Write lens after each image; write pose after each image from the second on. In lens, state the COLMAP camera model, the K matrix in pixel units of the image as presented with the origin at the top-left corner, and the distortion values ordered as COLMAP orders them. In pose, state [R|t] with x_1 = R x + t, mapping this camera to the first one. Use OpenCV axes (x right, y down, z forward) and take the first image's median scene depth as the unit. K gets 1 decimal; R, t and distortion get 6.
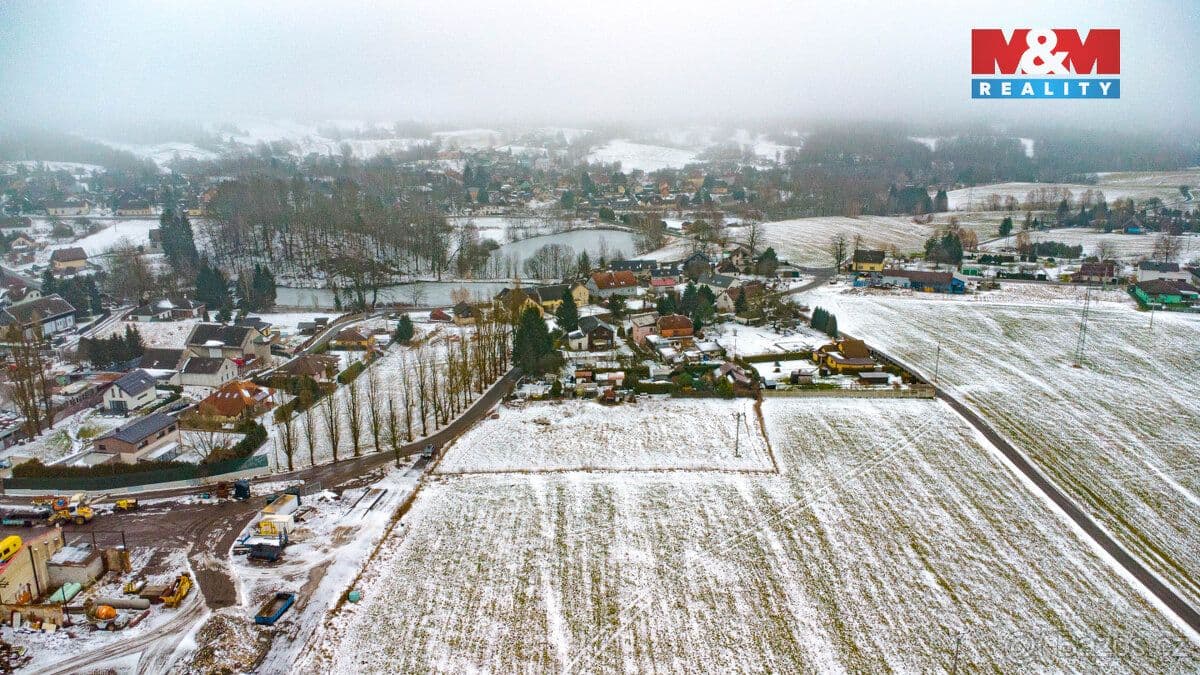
lens RADIAL K [[864.6, 0, 599.3], [0, 864.6, 340.7], [0, 0, 1]] dist [0.037065, -0.050039]
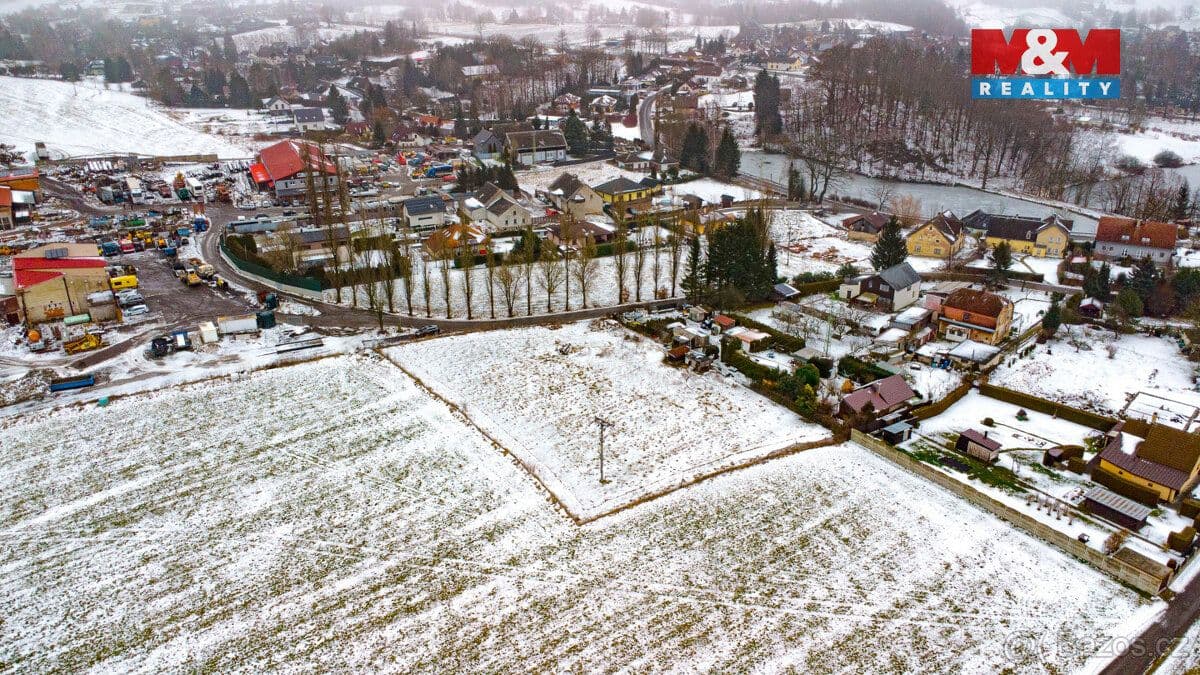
lens RADIAL K [[864.6, 0, 599.3], [0, 864.6, 340.7], [0, 0, 1]] dist [0.037065, -0.050039]
pose [[0.559160, 0.324527, -0.762904, 0.584631], [-0.214714, 0.945494, 0.244826, -0.123714], [0.800773, 0.026909, 0.598363, 0.540934]]
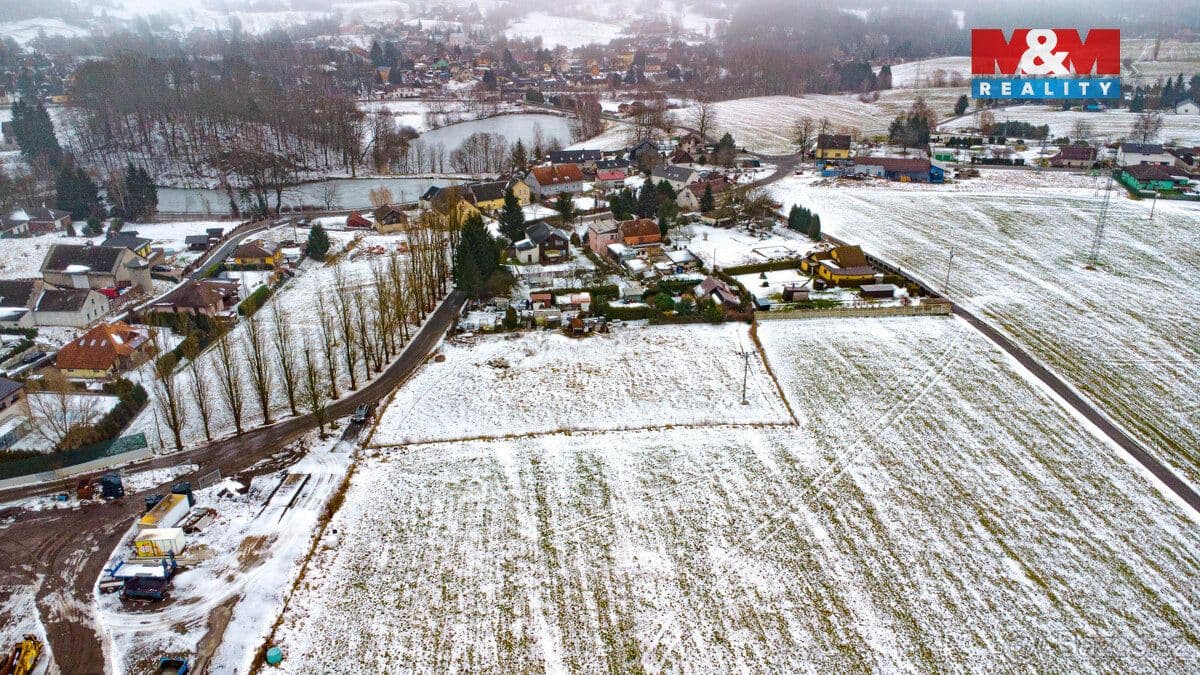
lens RADIAL K [[864.6, 0, 599.3], [0, 864.6, 340.7], [0, 0, 1]] dist [0.037065, -0.050039]
pose [[0.995486, -0.035871, 0.087865, -0.043733], [0.023937, 0.990789, 0.133283, -0.035058], [-0.091837, -0.130578, 0.987175, 0.191638]]
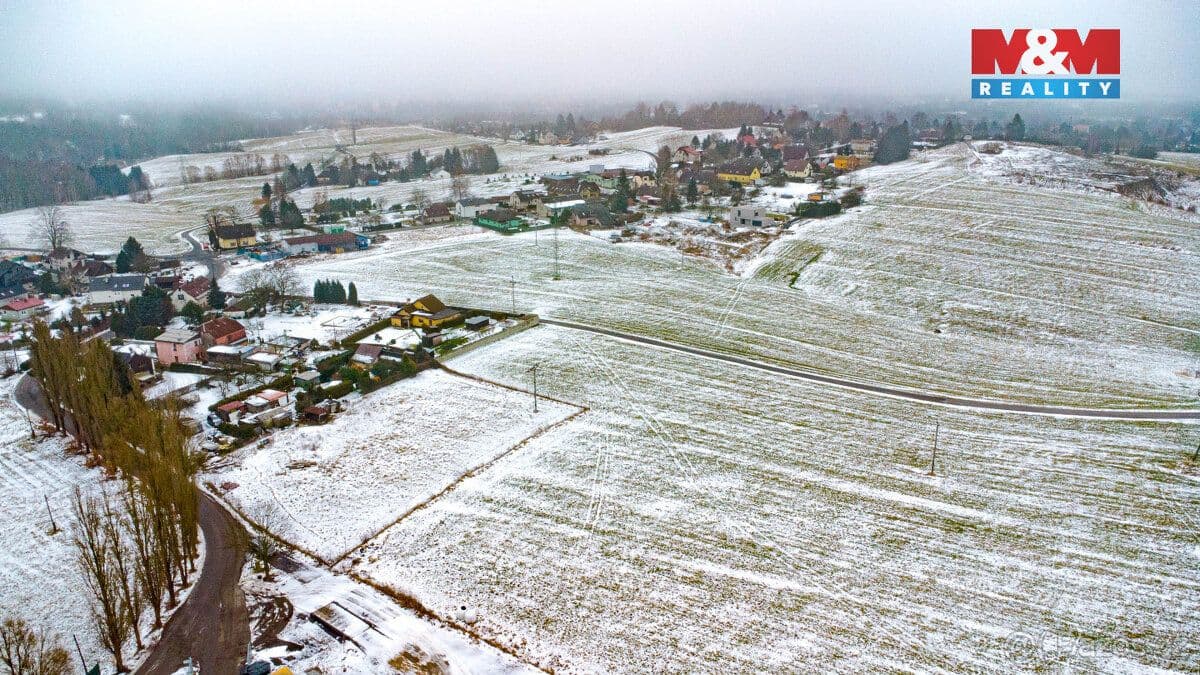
lens RADIAL K [[864.6, 0, 599.3], [0, 864.6, 340.7], [0, 0, 1]] dist [0.037065, -0.050039]
pose [[0.527067, -0.247452, 0.812999, -0.527046], [0.227359, 0.962855, 0.145666, -0.063103], [-0.818846, 0.108067, 0.563749, 0.352449]]
